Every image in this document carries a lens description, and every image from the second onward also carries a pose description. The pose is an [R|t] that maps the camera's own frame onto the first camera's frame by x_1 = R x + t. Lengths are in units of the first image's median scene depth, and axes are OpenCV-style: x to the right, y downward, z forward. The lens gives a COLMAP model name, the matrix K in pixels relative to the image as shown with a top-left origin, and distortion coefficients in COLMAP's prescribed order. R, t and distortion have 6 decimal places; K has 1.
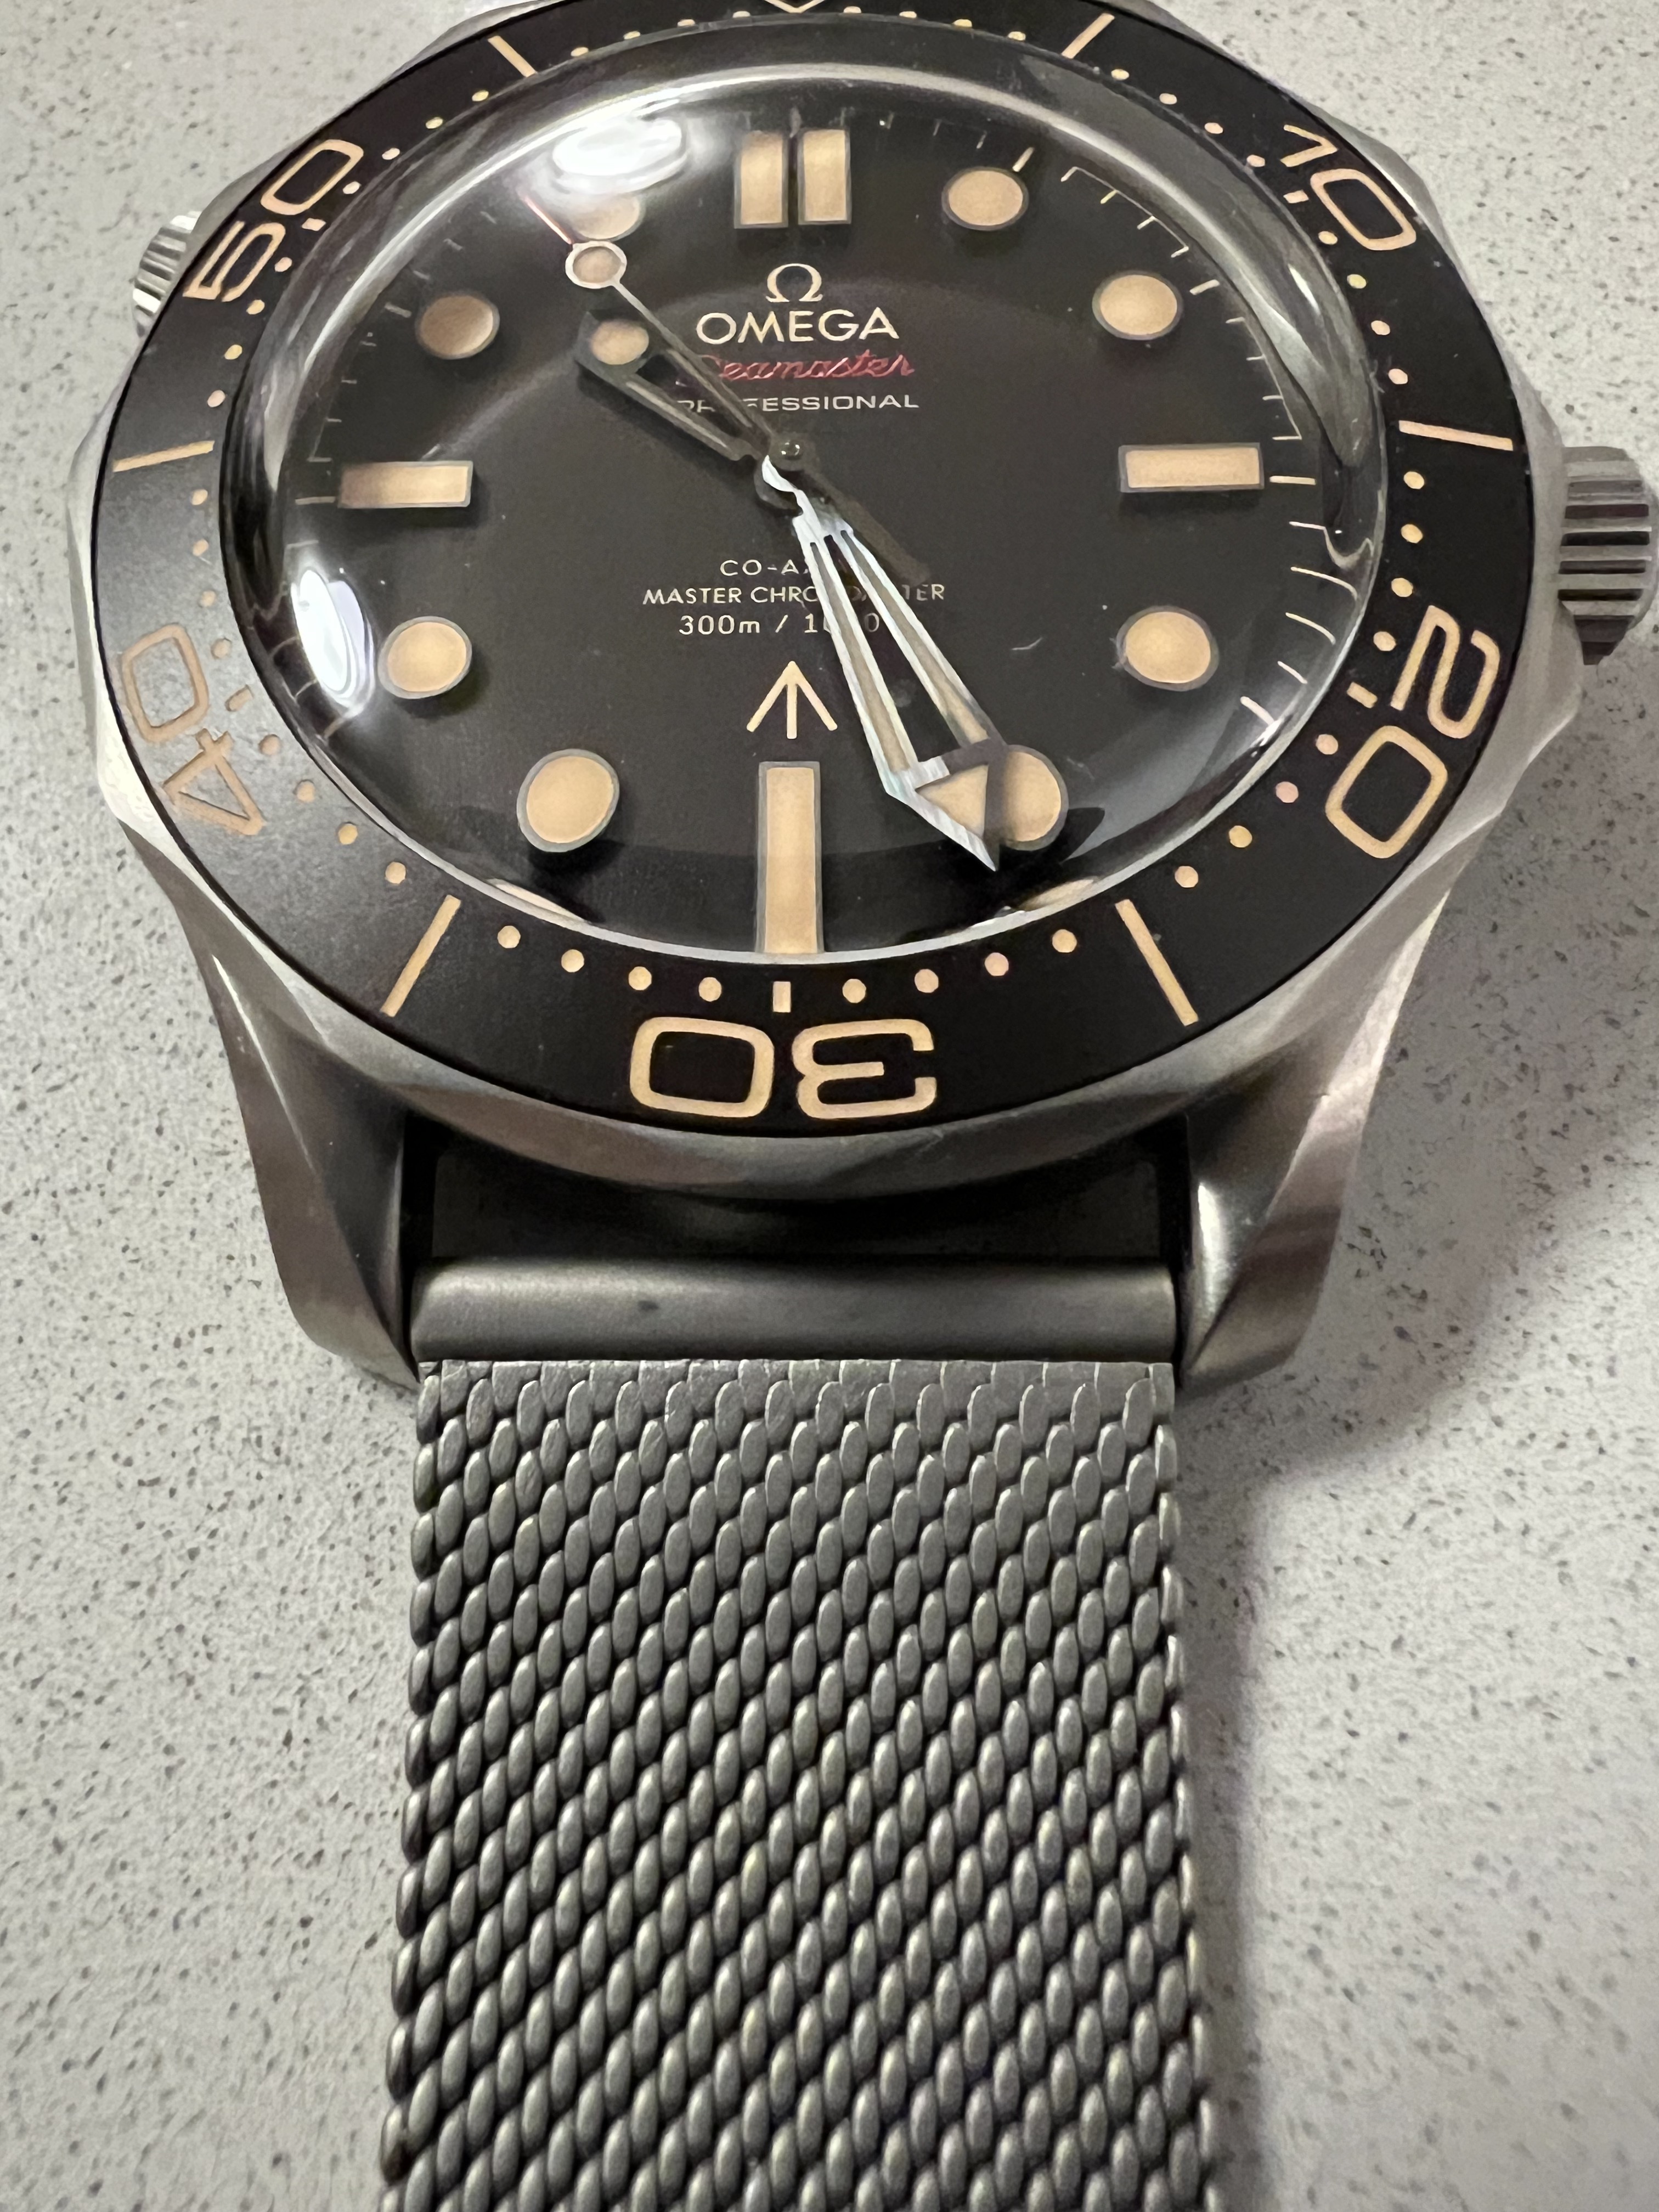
lens RADIAL K [[1424.1, 0, 829.5], [0, 1424.1, 1106.0], [0, 0, 1]] dist [-0.052581, -0.003115]
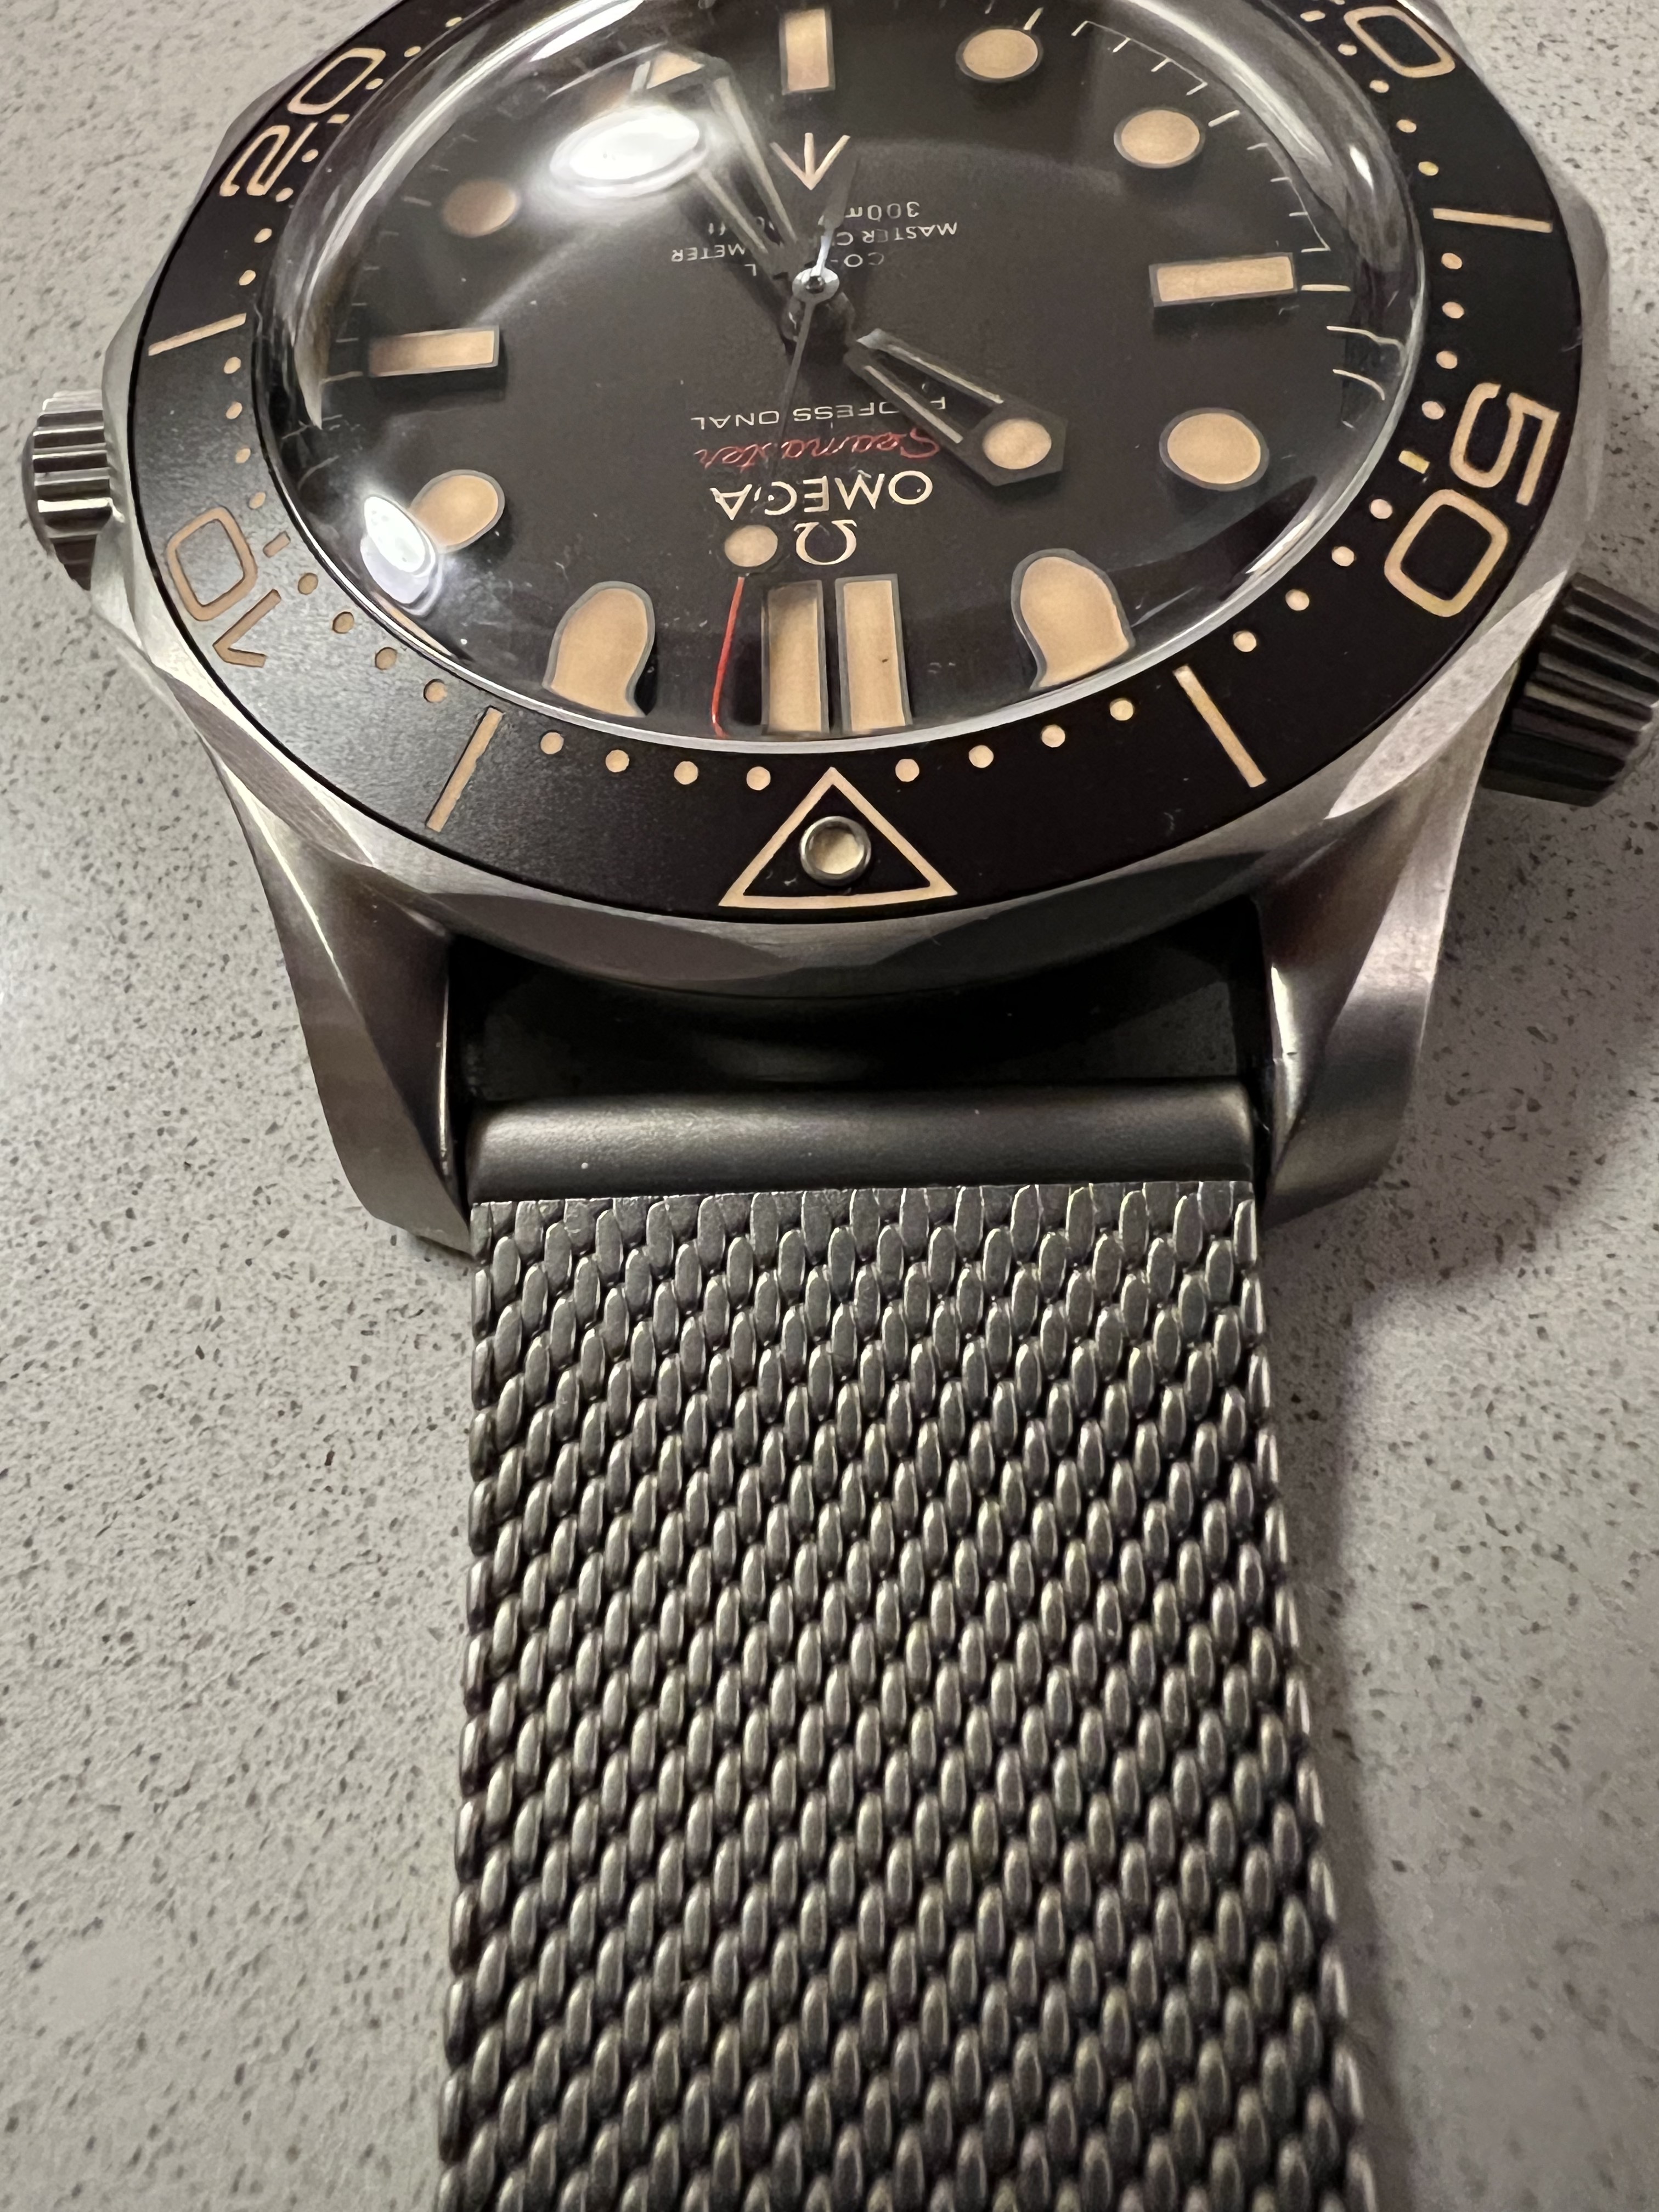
lens RADIAL K [[1424.1, 0, 829.5], [0, 1424.1, 1106.0], [0, 0, 1]] dist [-0.052581, -0.003115]
pose [[0.998619, -0.041248, -0.032534, -0.011573], [0.039937, 0.998403, -0.039962, 0.160584], [0.034130, 0.038608, 0.998671, 0.035934]]
